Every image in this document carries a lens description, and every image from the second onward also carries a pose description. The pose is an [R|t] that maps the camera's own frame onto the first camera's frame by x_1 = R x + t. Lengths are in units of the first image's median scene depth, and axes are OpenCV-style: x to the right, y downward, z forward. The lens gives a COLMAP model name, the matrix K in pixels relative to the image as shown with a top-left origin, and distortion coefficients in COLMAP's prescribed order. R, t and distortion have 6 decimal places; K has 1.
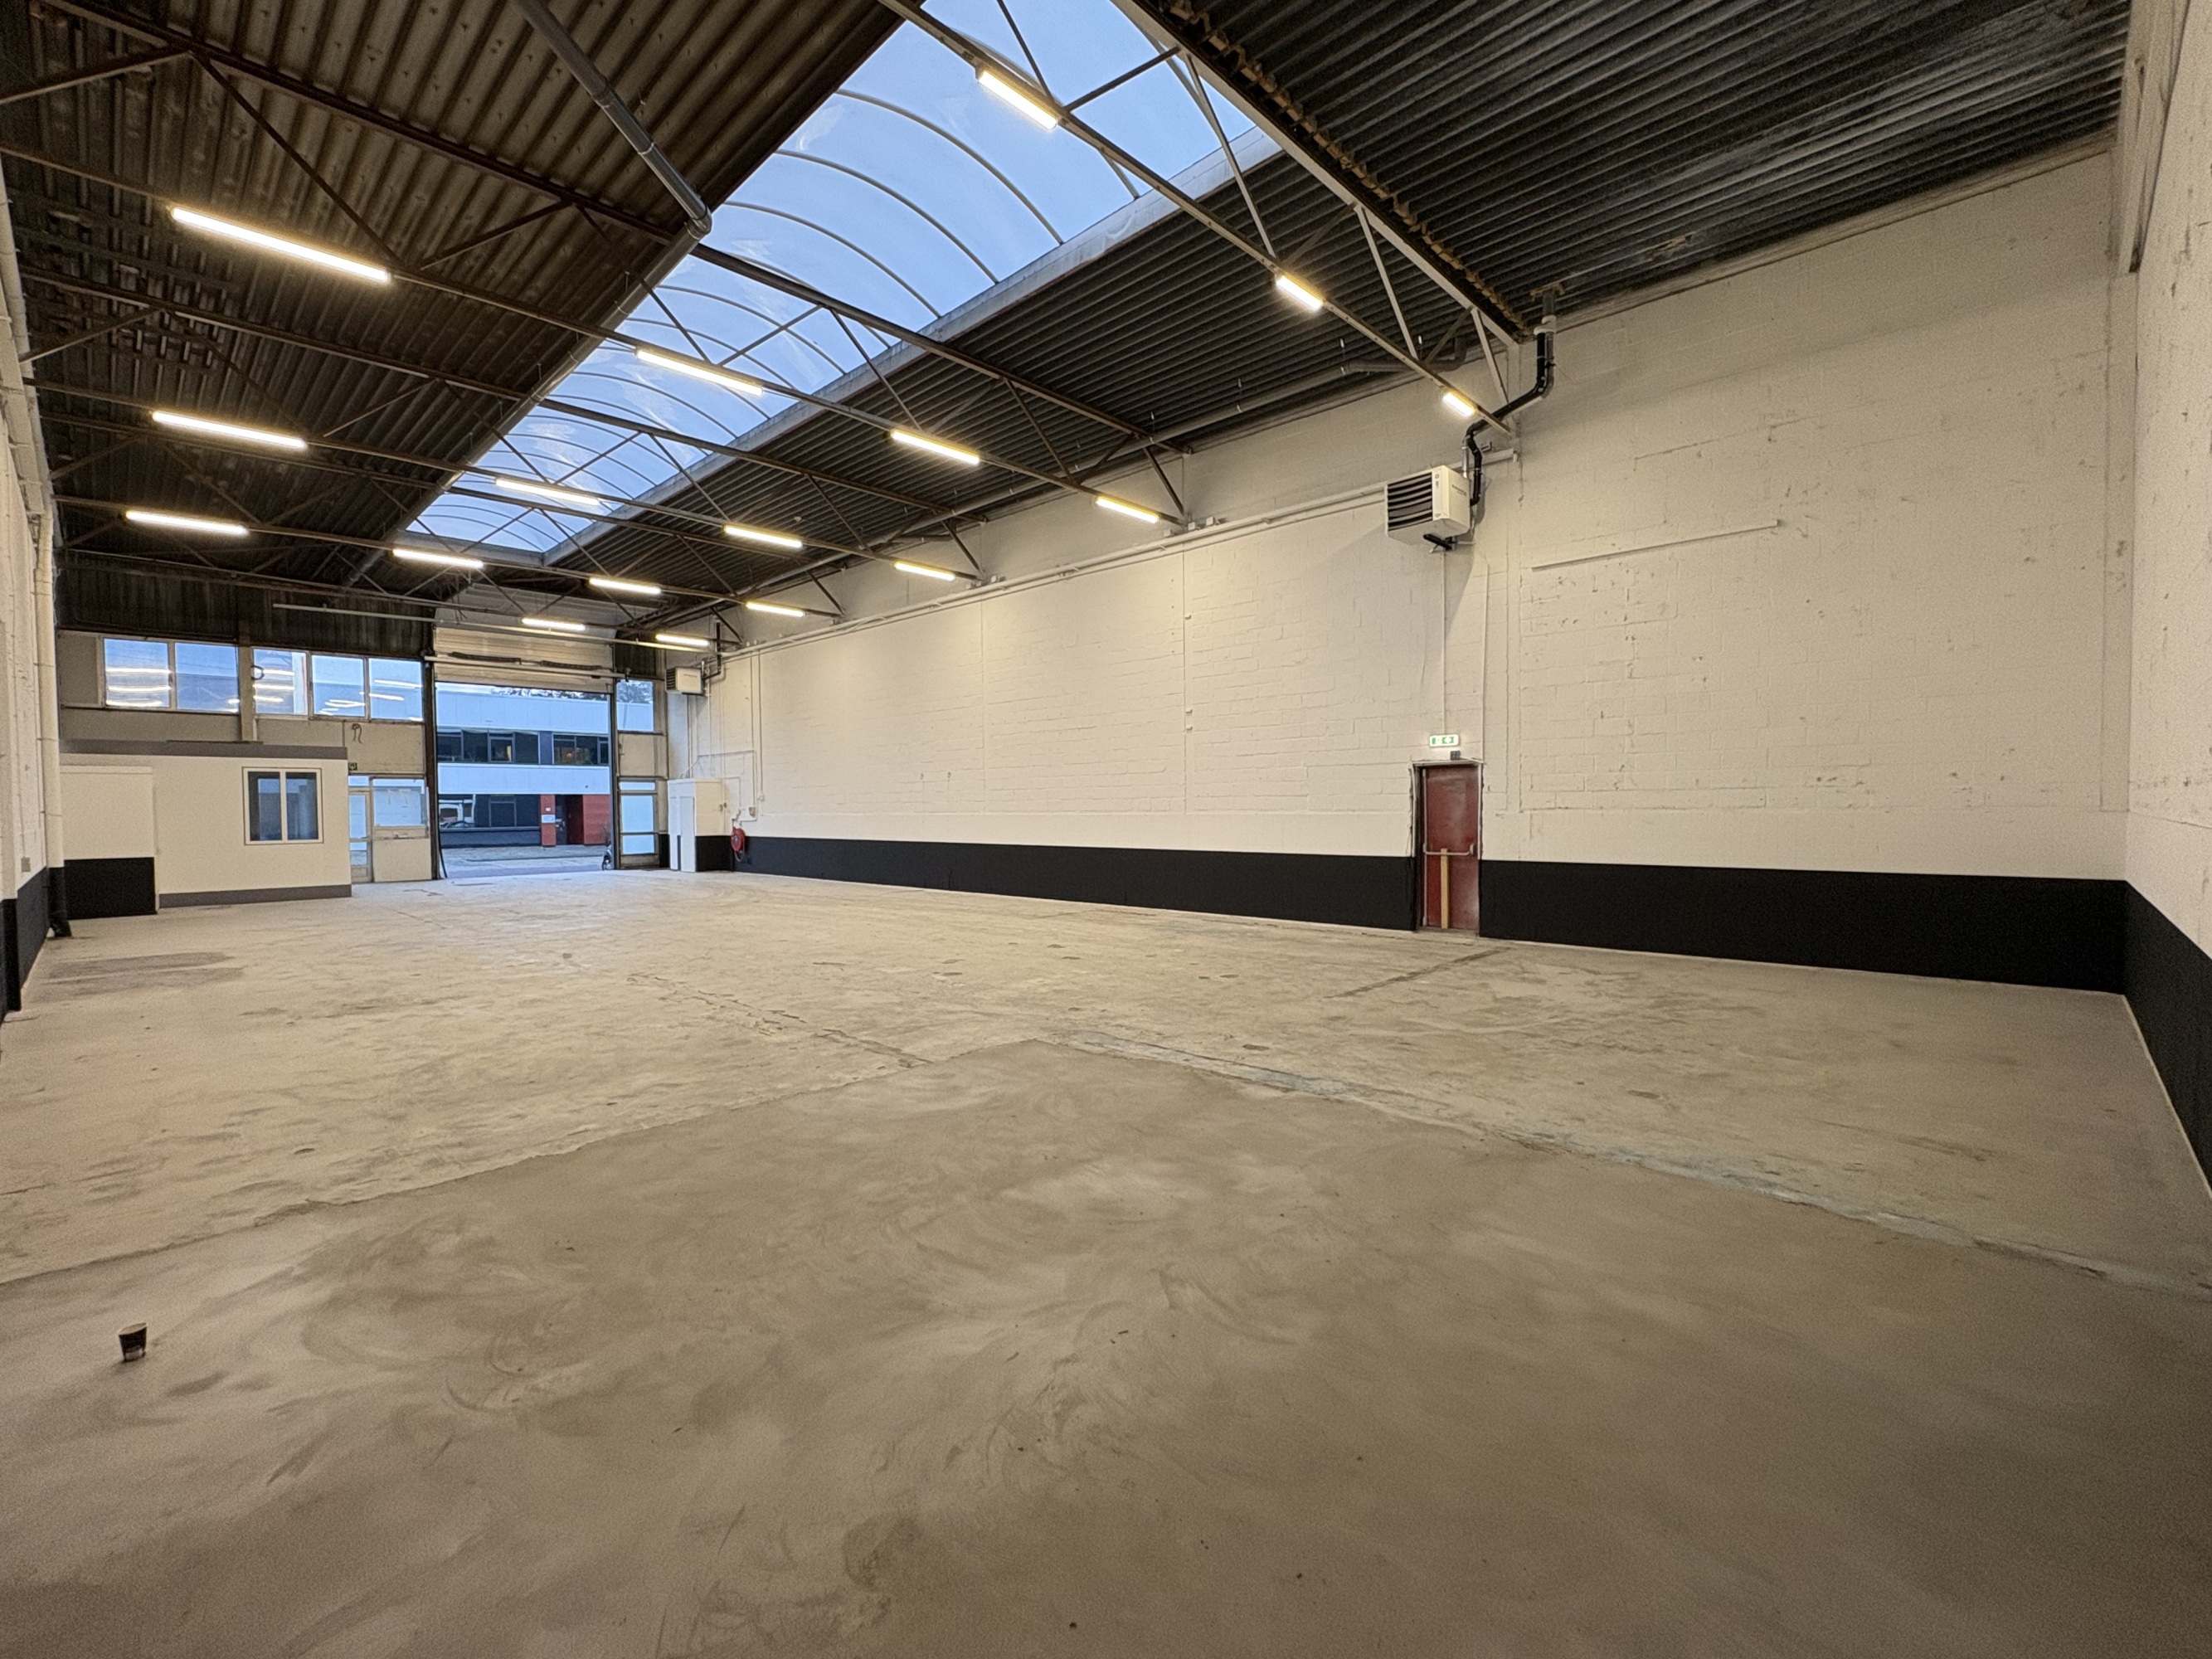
lens RADIAL K [[964.0, 0, 1106.0], [0, 964.0, 829.5], [0, 0, 1]] dist [-0.016721, 0.000037]
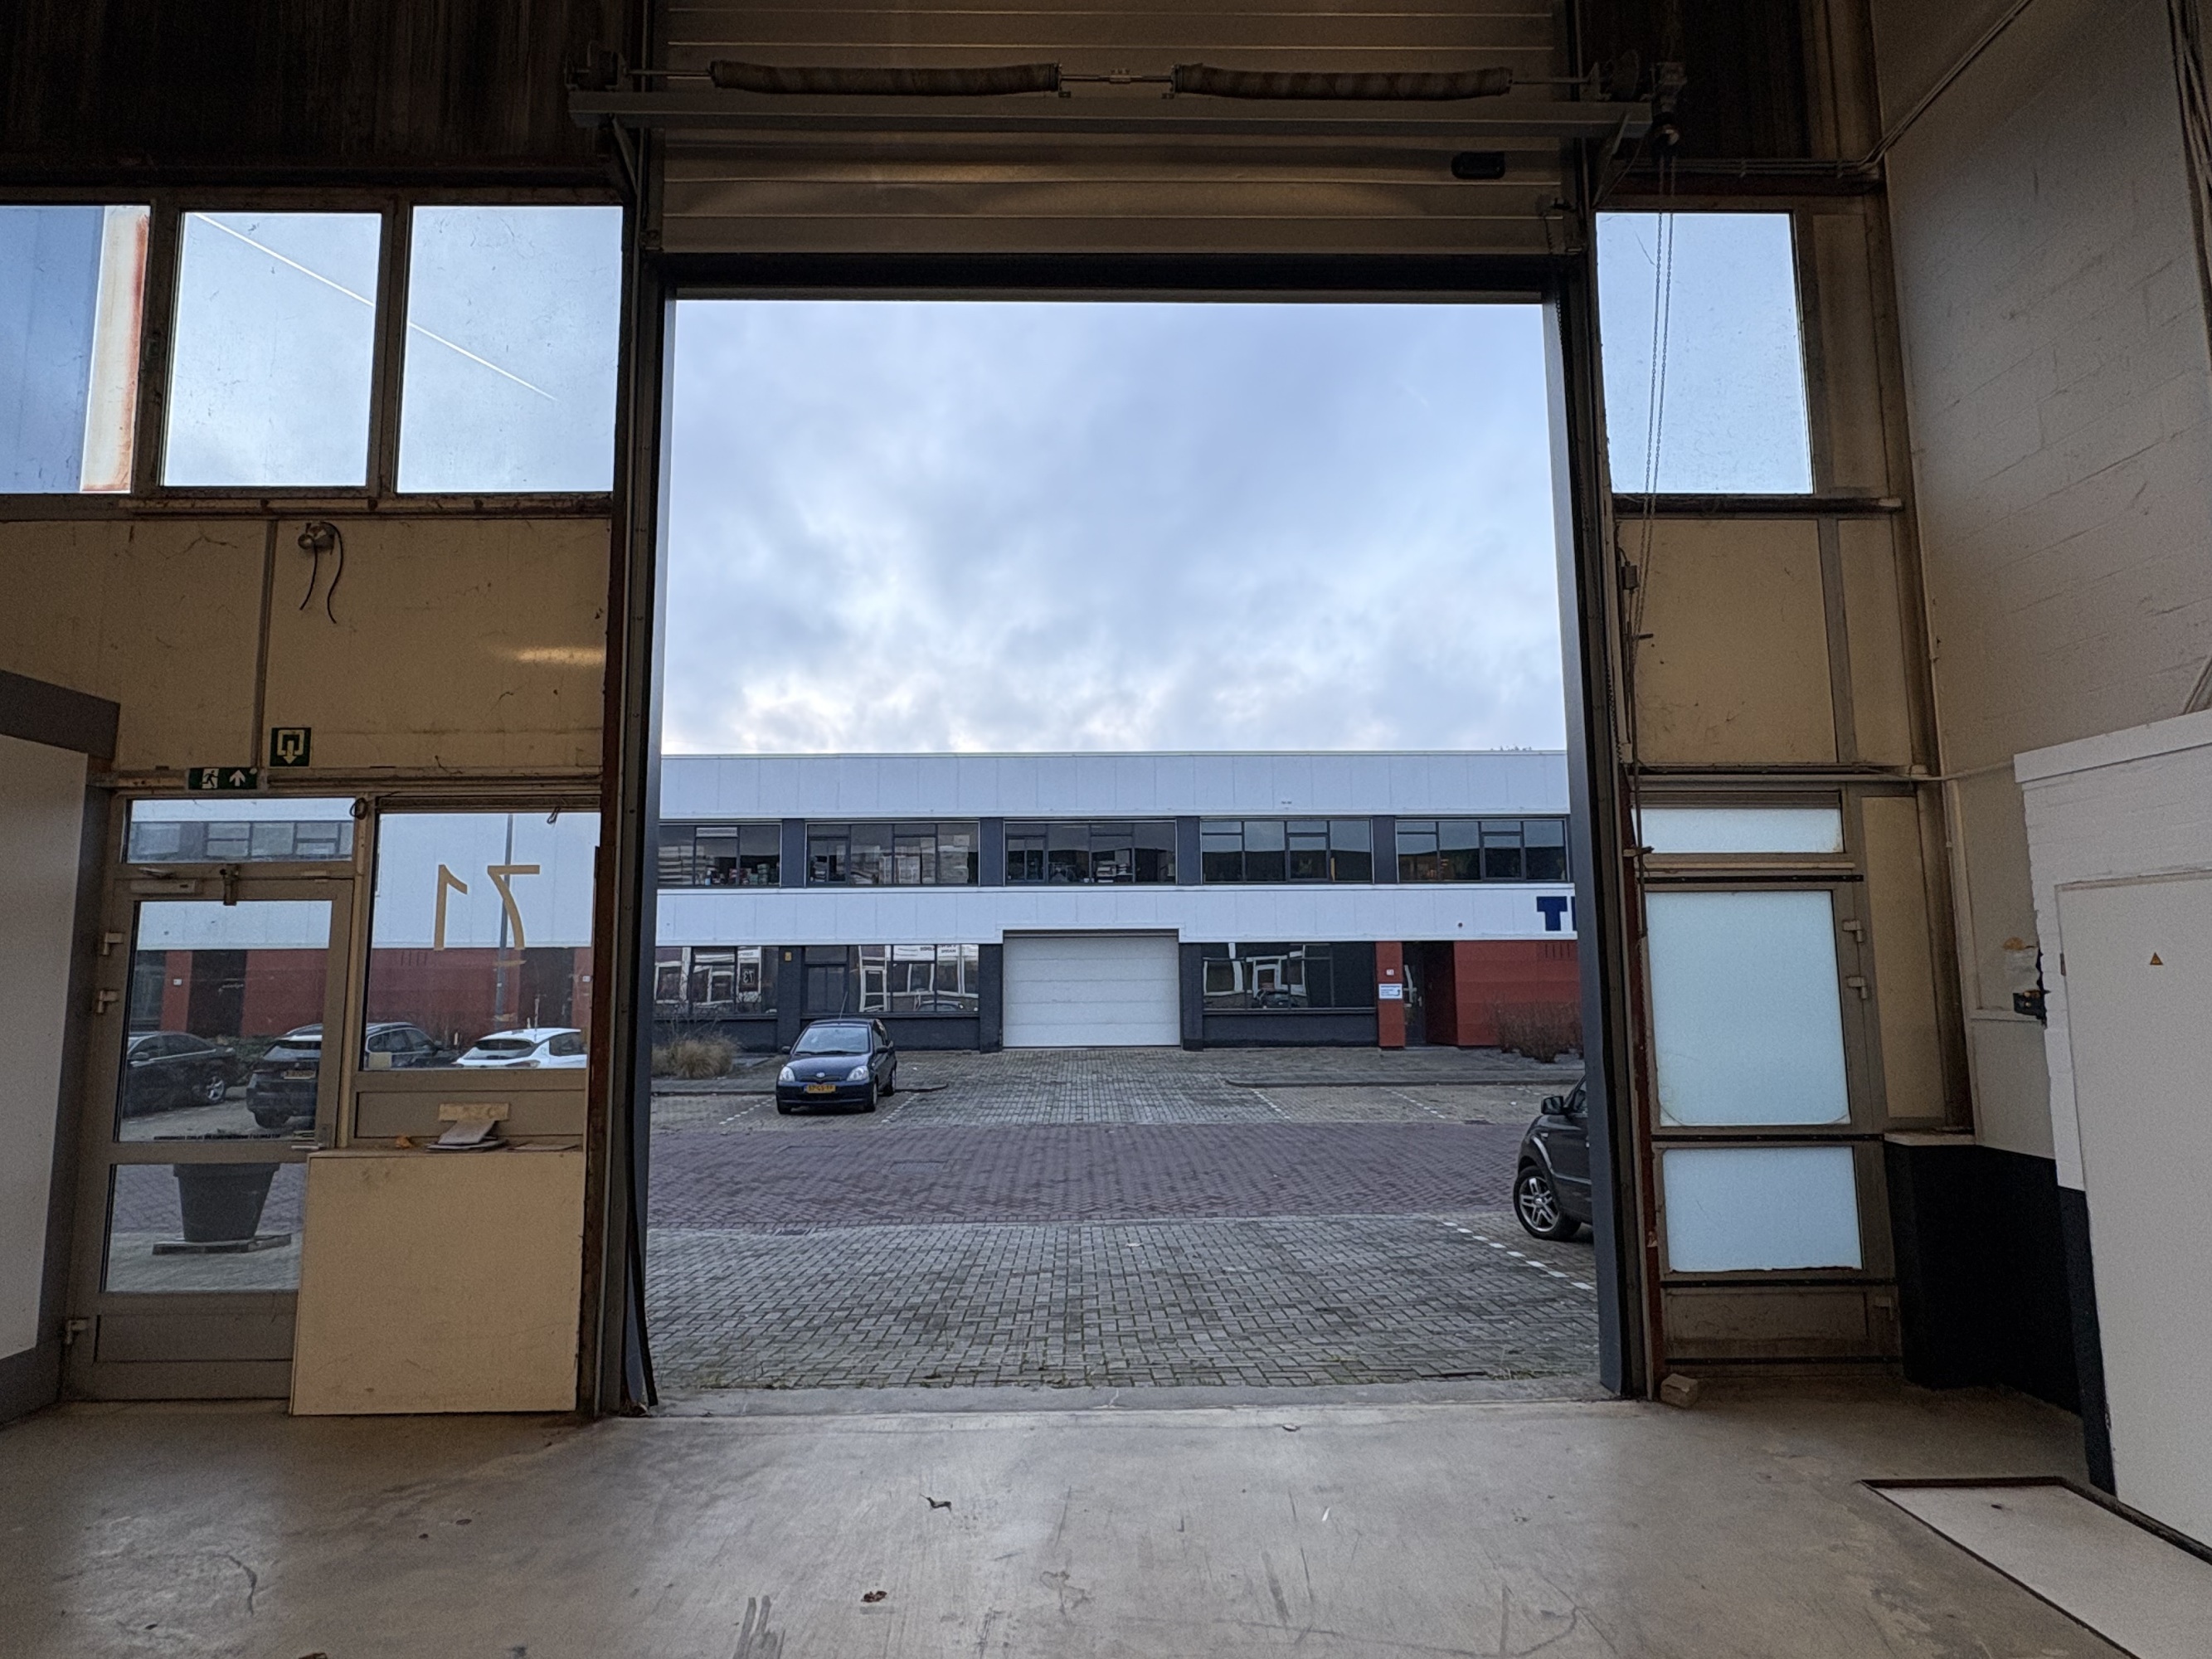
lens RADIAL K [[1222.0, 0, 1106.0], [0, 1222.0, 829.5], [0, 0, 1]] dist [0.001011, 0.000238]
pose [[0.705087, -0.075272, -0.705114, -0.502123], [-0.019103, 0.991973, -0.124997, -0.021394], [0.708863, 0.101603, 0.697990, 0.939016]]
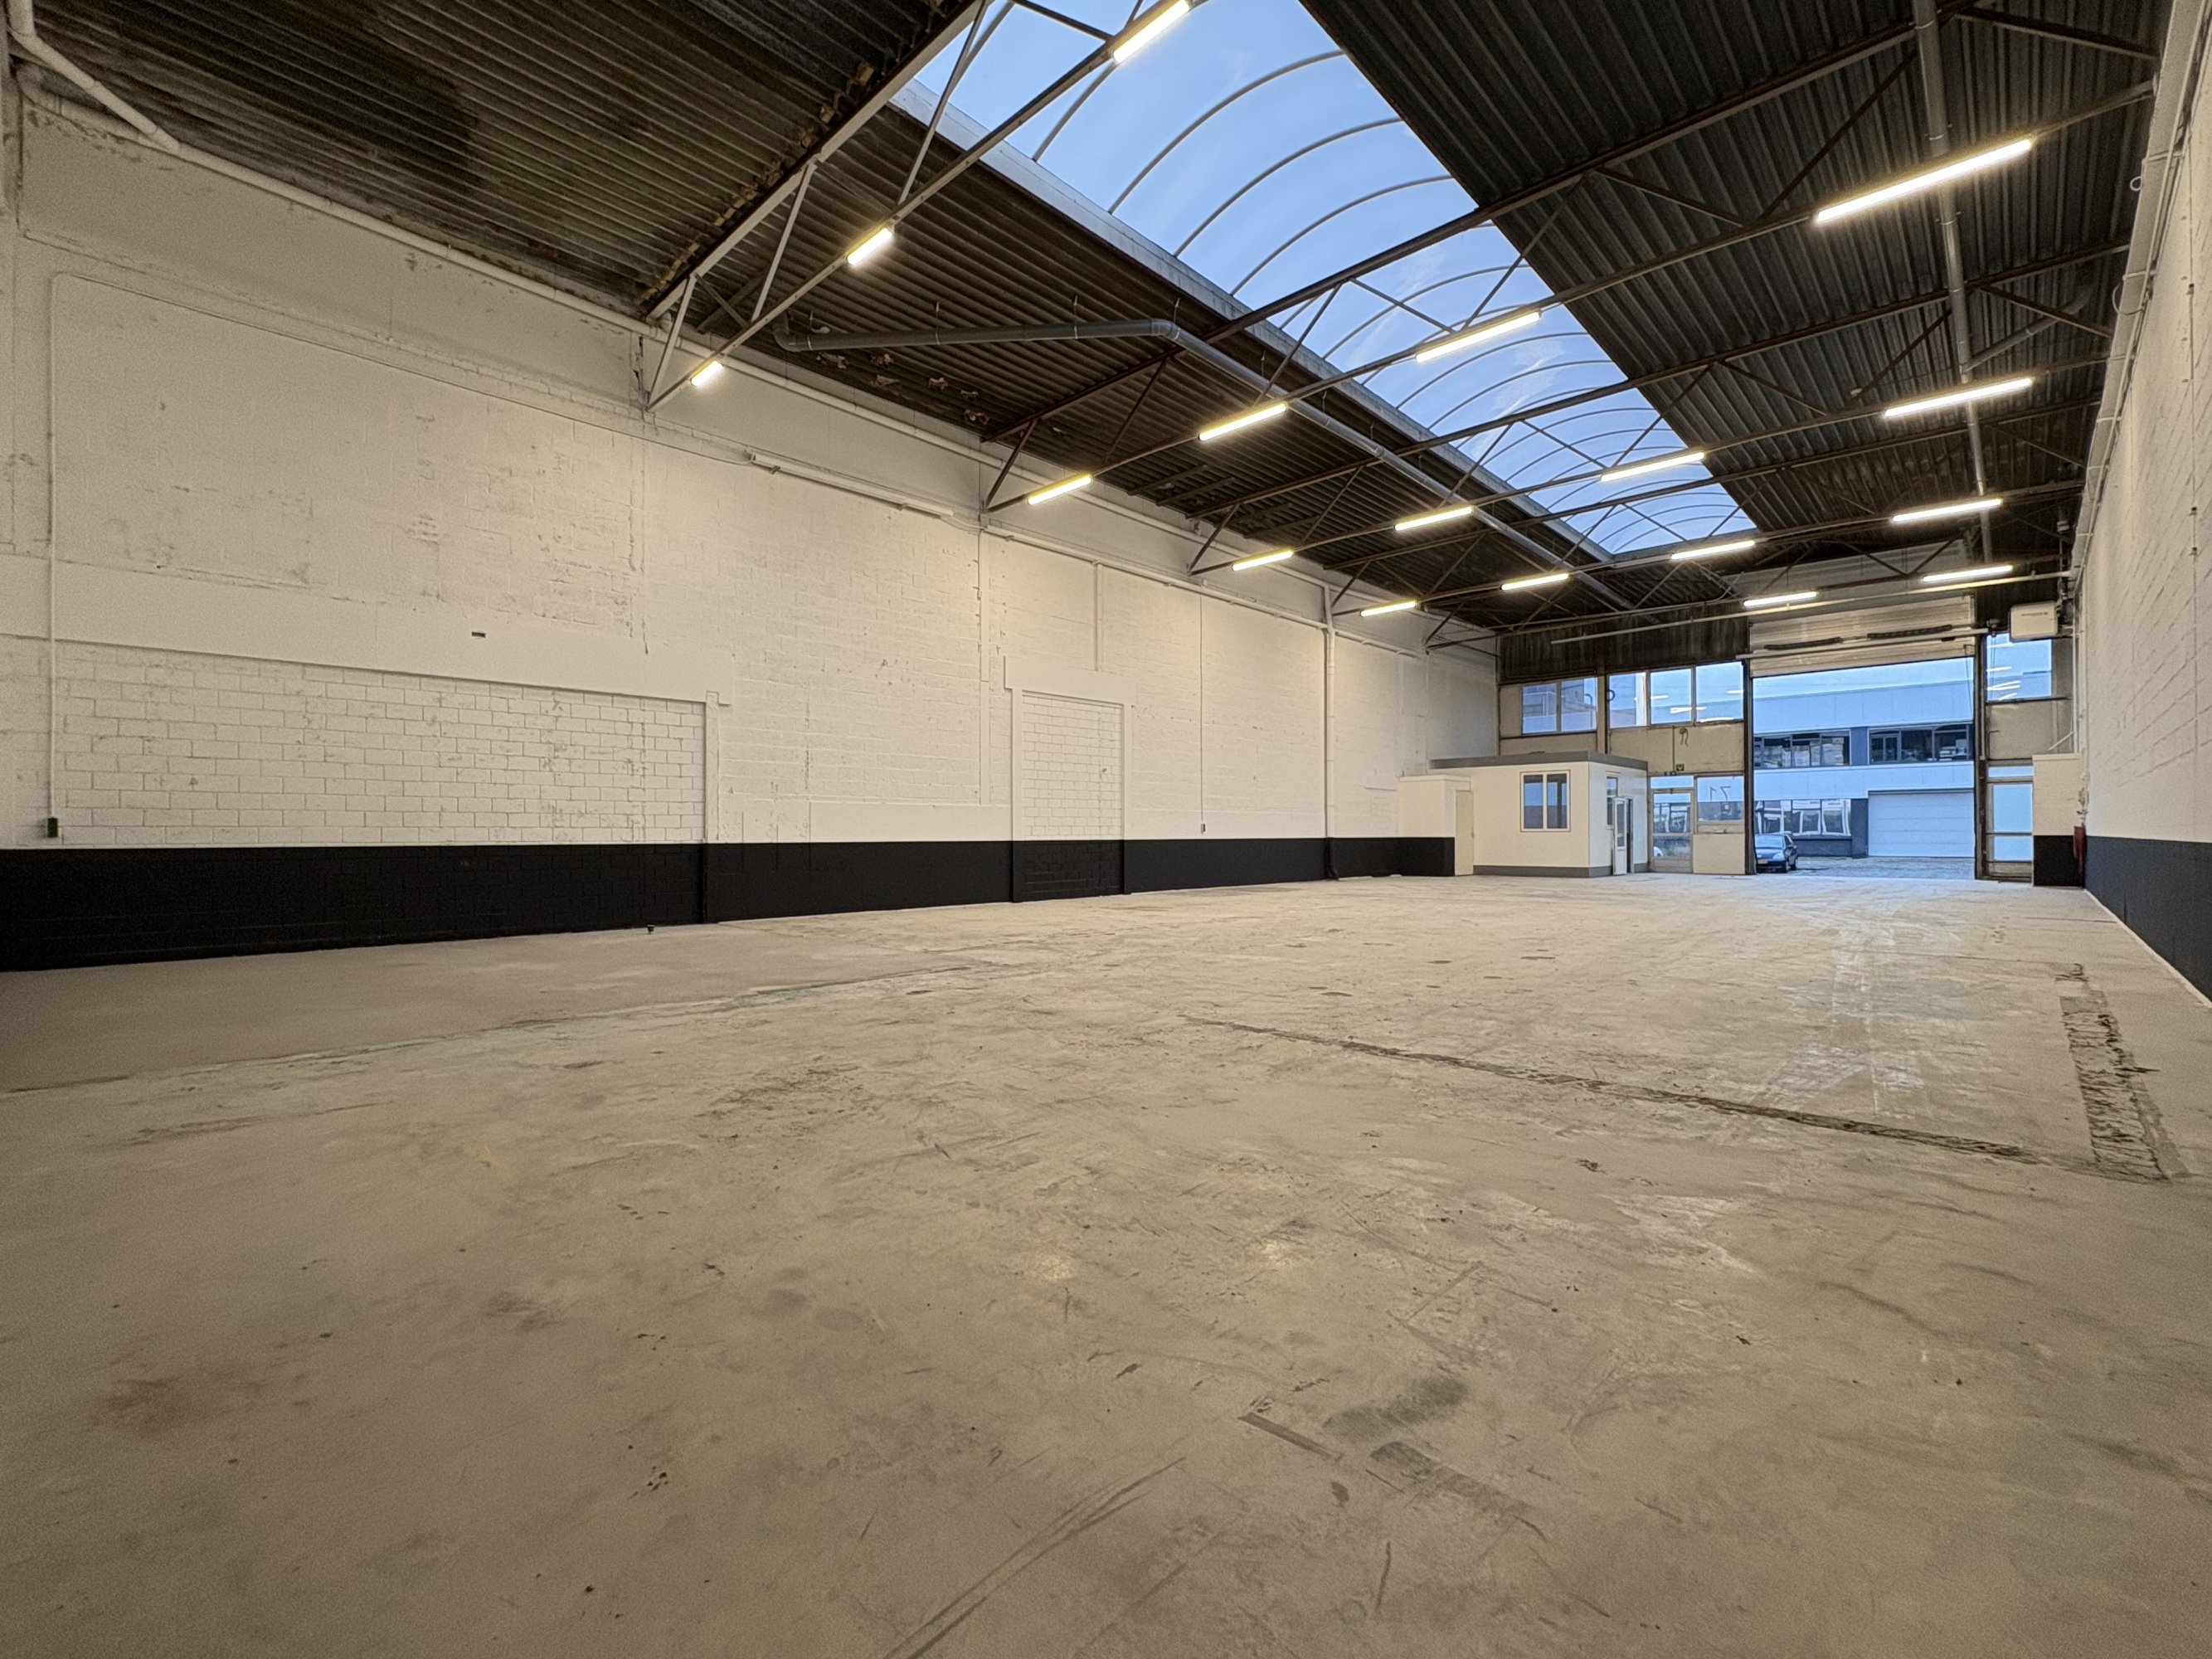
lens RADIAL K [[948.0, 0, 1106.0], [0, 948.0, 829.5], [0, 0, 1]] dist [-0.000660, 0.000073]
pose [[-0.004920, 0.009763, -0.999940, 0.316911], [-0.018934, 0.999772, 0.009854, 0.008501], [0.999809, 0.018982, -0.004734, 0.333826]]
